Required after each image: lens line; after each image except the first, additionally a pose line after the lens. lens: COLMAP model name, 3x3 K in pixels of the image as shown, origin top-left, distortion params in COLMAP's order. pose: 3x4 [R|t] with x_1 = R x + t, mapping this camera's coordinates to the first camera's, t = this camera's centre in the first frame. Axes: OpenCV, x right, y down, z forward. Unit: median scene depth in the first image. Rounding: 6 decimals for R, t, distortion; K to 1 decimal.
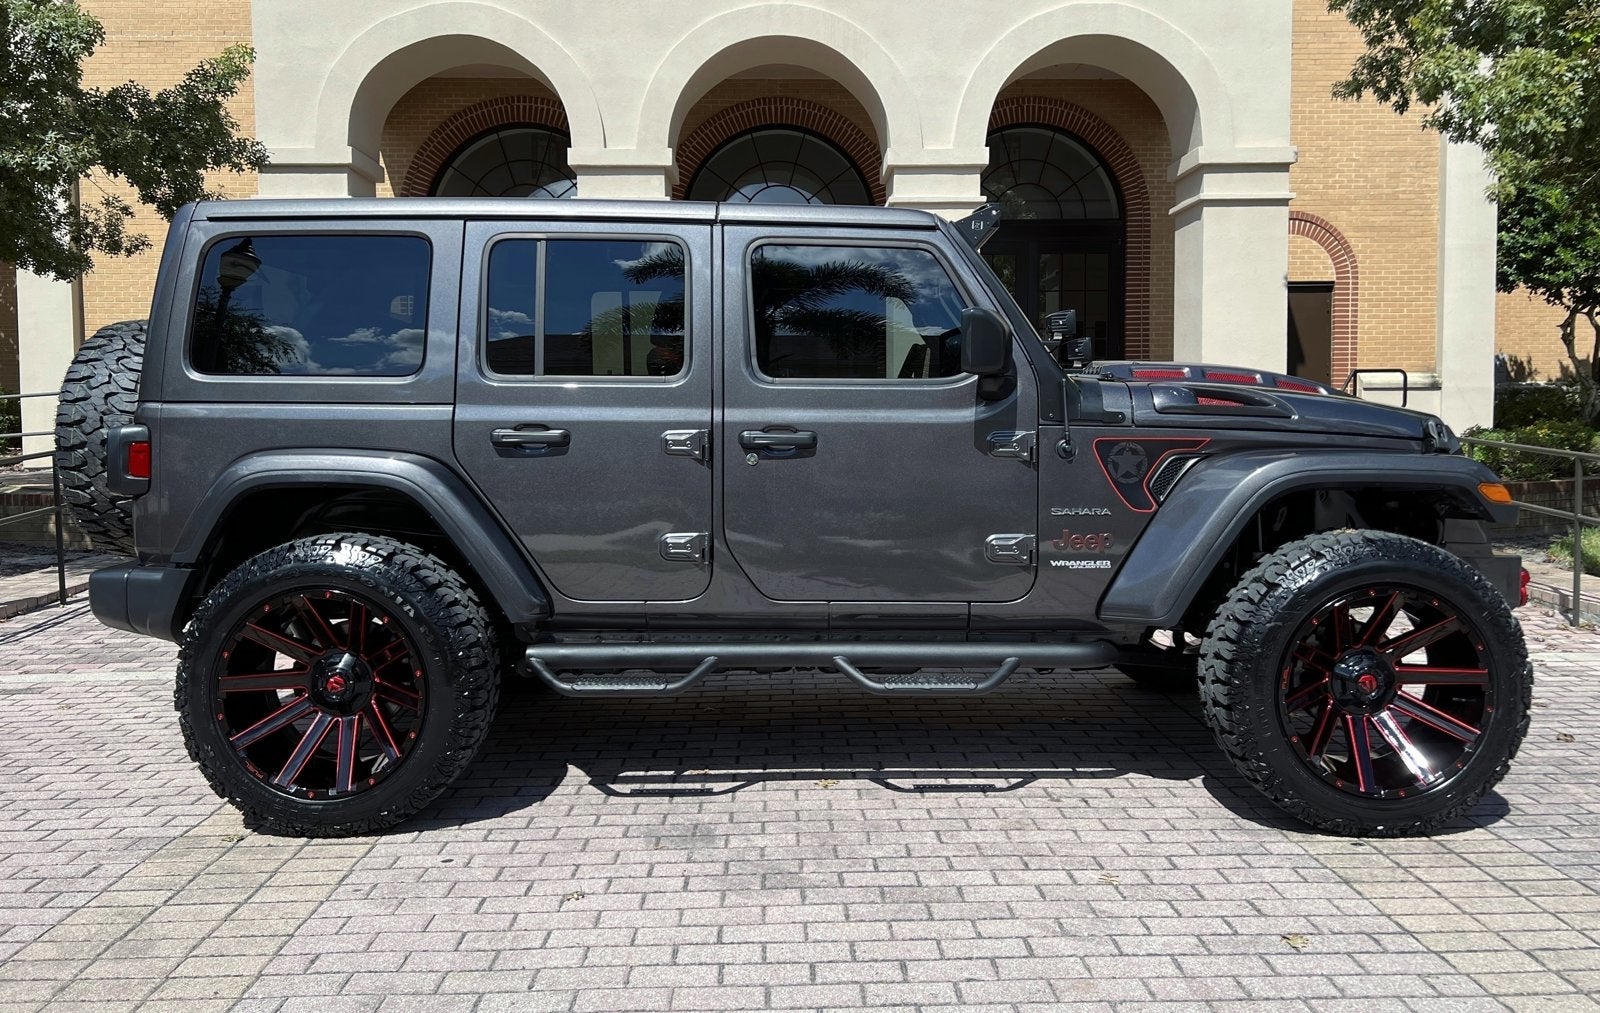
lens RADIAL K [[1178.8, 0, 824.5], [0, 1178.8, 483.5], [0, 0, 1]] dist [0.040675, -0.047390]
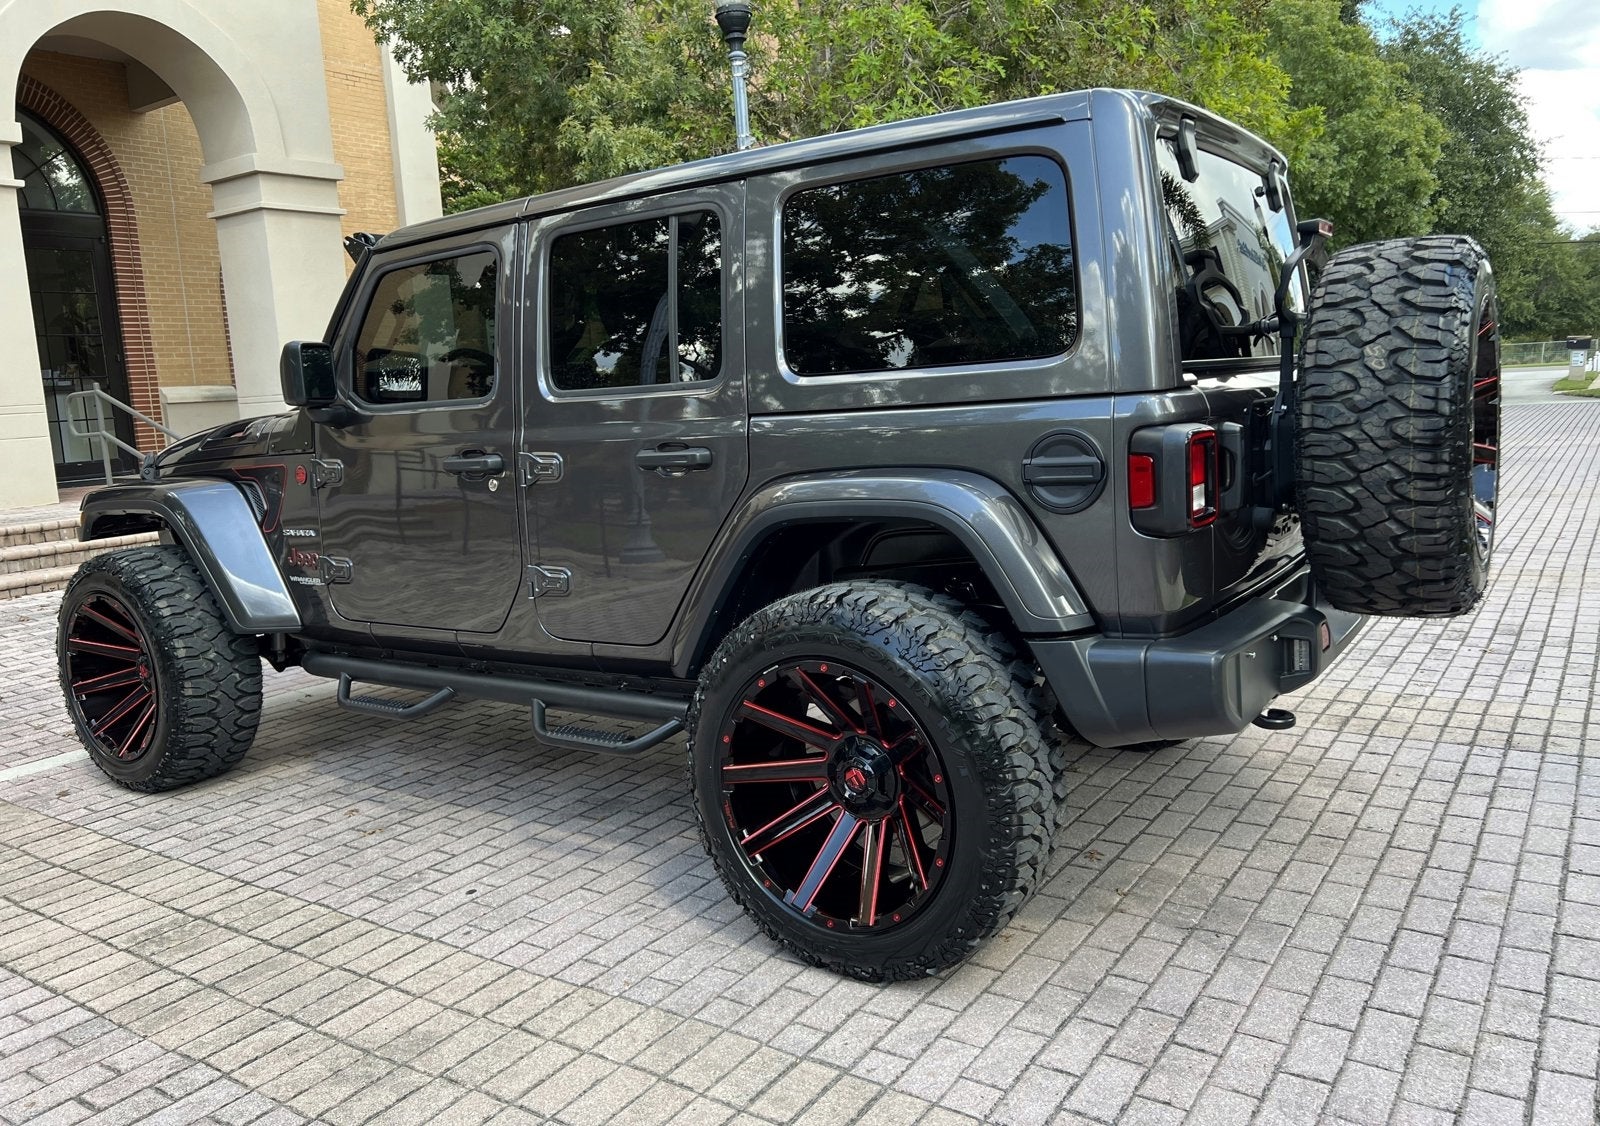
lens RADIAL K [[1189.7, 0, 794.5], [0, 1189.7, 533.4], [0, 0, 1]] dist [0.034564, -0.036349]
pose [[0.605296, -0.129604, 0.785379, -0.927677], [0.101567, 0.991166, 0.085285, -0.038910], [-0.789494, 0.028146, 0.613112, 0.167803]]
